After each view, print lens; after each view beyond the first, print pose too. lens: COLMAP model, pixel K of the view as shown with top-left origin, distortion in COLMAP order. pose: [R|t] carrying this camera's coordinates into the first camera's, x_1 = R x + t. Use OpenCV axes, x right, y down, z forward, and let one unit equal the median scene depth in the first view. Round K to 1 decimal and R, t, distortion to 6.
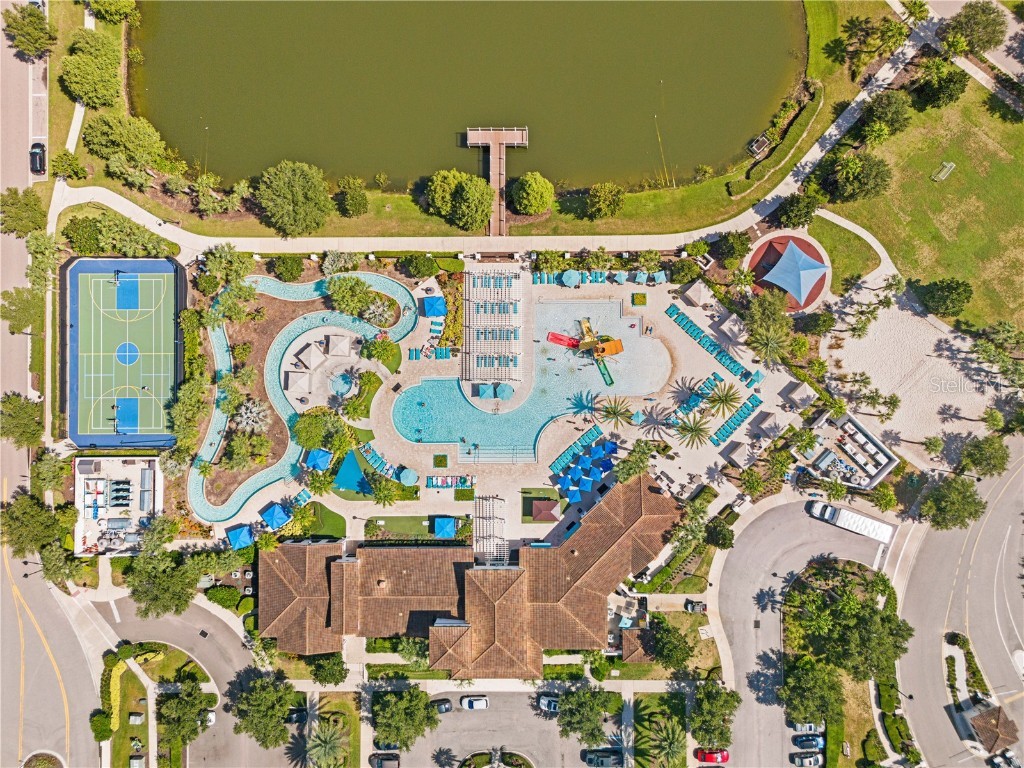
lens RADIAL K [[754.4, 0, 512.0], [0, 754.4, 384.0], [0, 0, 1]] dist [0.074975, -0.076529]
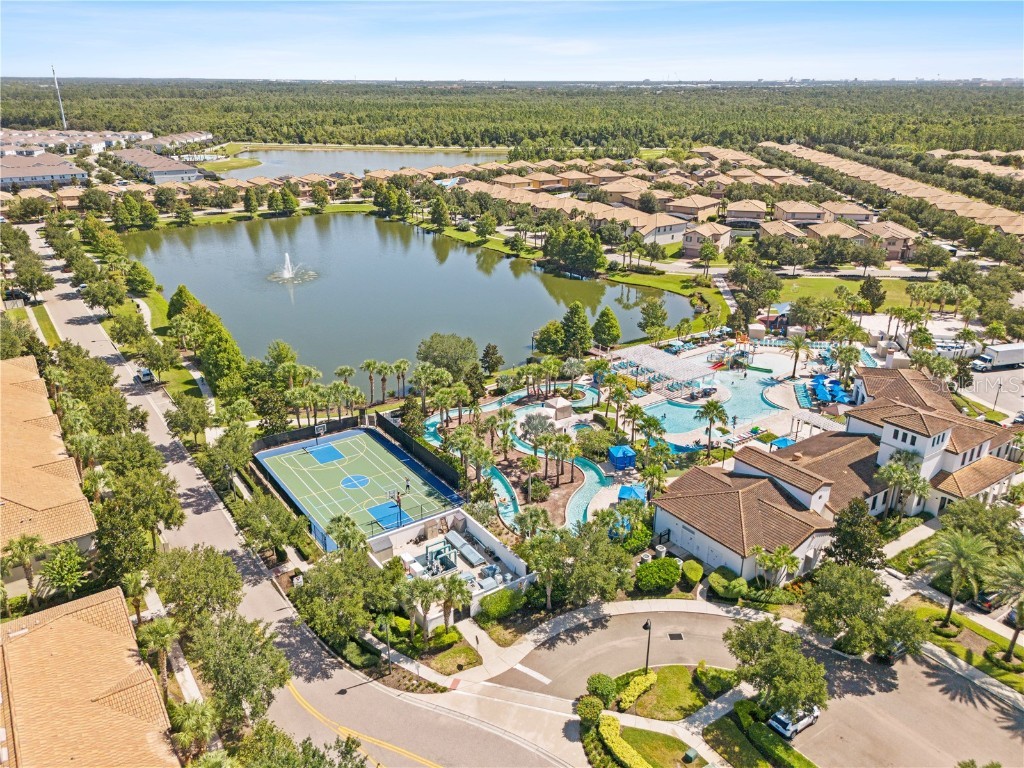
lens RADIAL K [[754.4, 0, 512.0], [0, 754.4, 384.0], [0, 0, 1]] dist [0.074975, -0.076529]
pose [[0.823093, -0.191598, 0.534610, -0.788766], [0.566965, 0.331394, -0.754141, 0.637622], [-0.032674, 0.923834, 0.381397, 0.602065]]
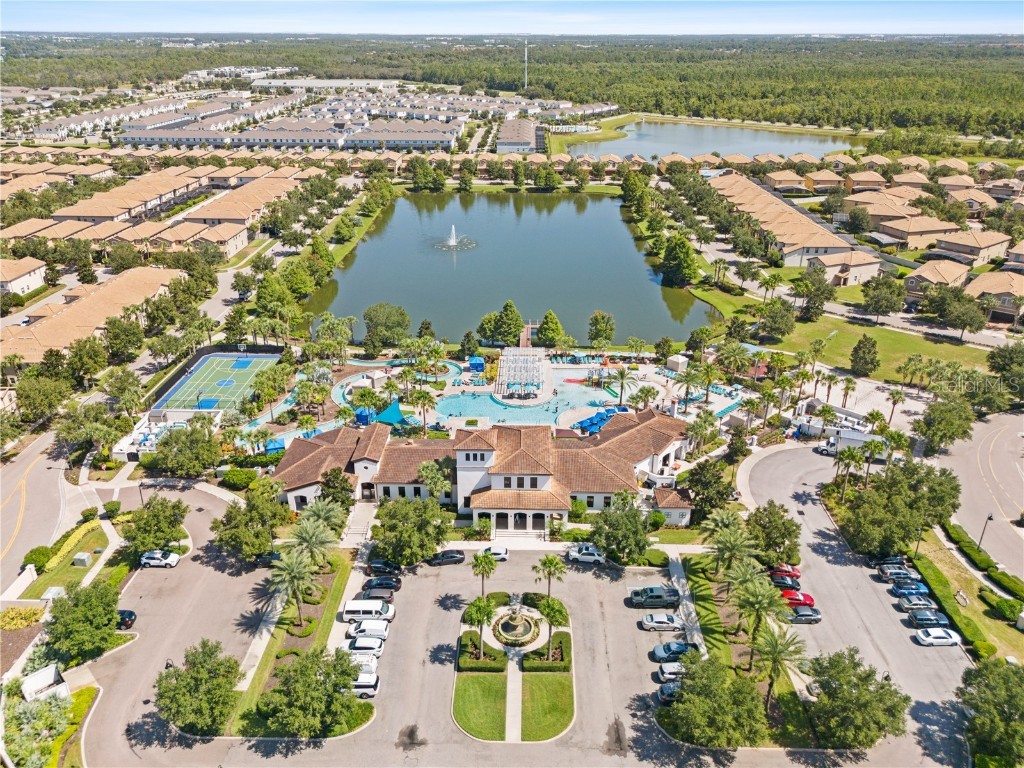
lens RADIAL K [[763.9, 0, 512.0], [0, 763.9, 384.0], [0, 0, 1]] dist [0.074234, -0.085940]
pose [[0.999460, 0.029192, -0.015064, -0.020286], [-0.026313, 0.436915, -0.899118, 1.088848], [-0.019666, 0.899029, 0.437448, 0.454763]]
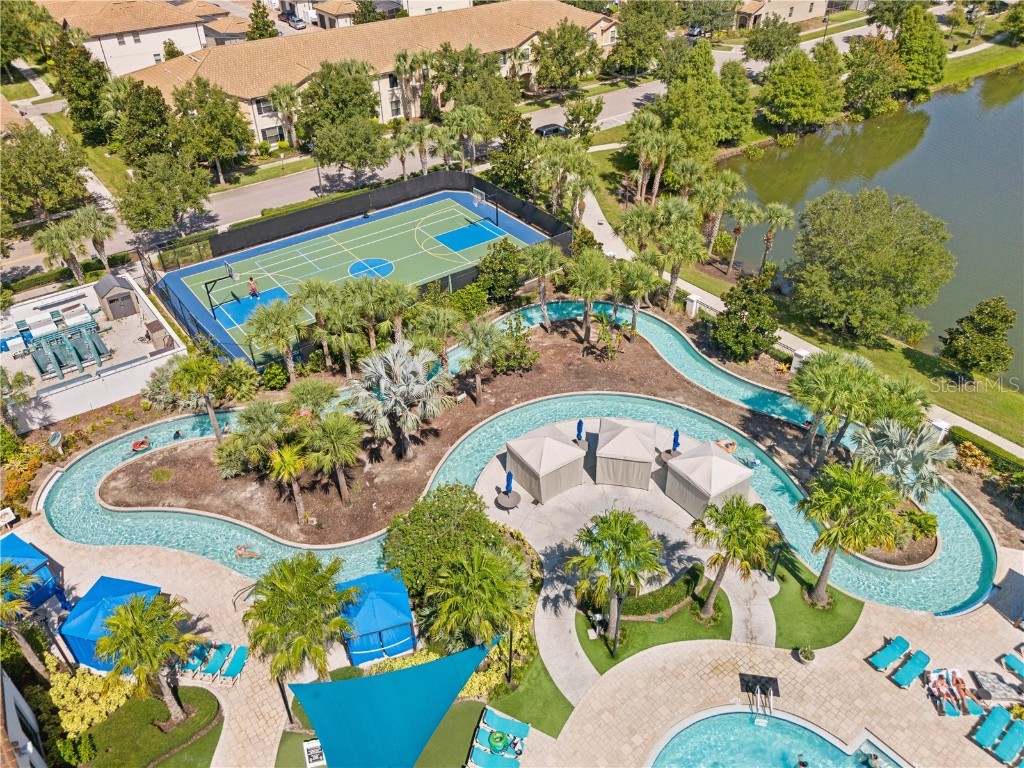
lens RADIAL K [[754.4, 0, 512.0], [0, 754.4, 384.0], [0, 0, 1]] dist [0.074975, -0.076529]
pose [[0.607151, 0.490987, -0.624740, -0.091287], [-0.794482, 0.387884, -0.467274, 0.155955], [0.012901, 0.780050, 0.625584, 0.760700]]
